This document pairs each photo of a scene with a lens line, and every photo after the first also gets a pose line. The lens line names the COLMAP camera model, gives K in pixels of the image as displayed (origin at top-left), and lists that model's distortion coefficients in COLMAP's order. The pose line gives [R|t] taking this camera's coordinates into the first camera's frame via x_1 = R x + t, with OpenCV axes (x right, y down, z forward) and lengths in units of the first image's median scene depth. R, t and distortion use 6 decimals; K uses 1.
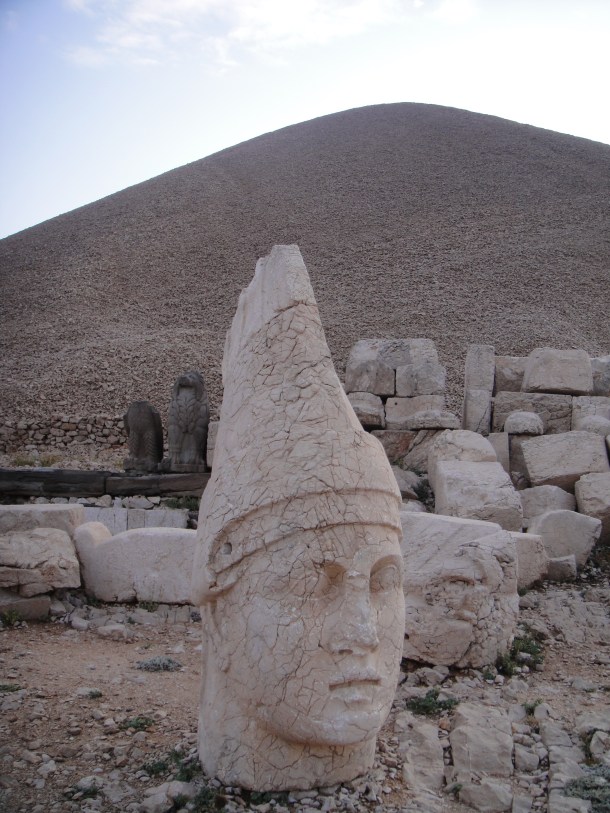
lens RADIAL K [[845.4, 0, 318.1], [0, 845.4, 426.7], [0, 0, 1]] dist [-0.184207, 0.149254]
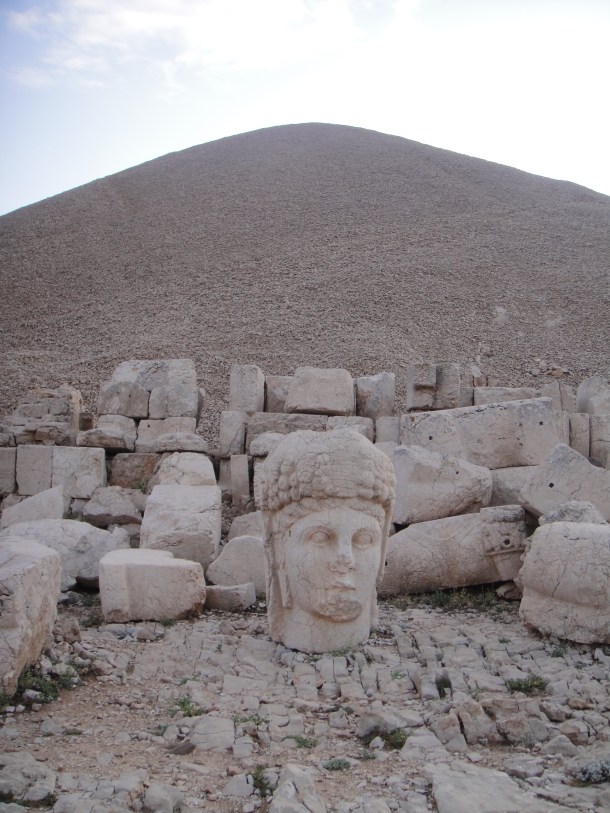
lens RADIAL K [[845.4, 0, 318.1], [0, 845.4, 426.7], [0, 0, 1]] dist [-0.184207, 0.149254]
pose [[0.997673, -0.008315, 0.067676, 0.132001], [0.009890, 0.999687, -0.022980, -0.001203], [-0.067463, 0.023596, 0.997443, 0.009008]]
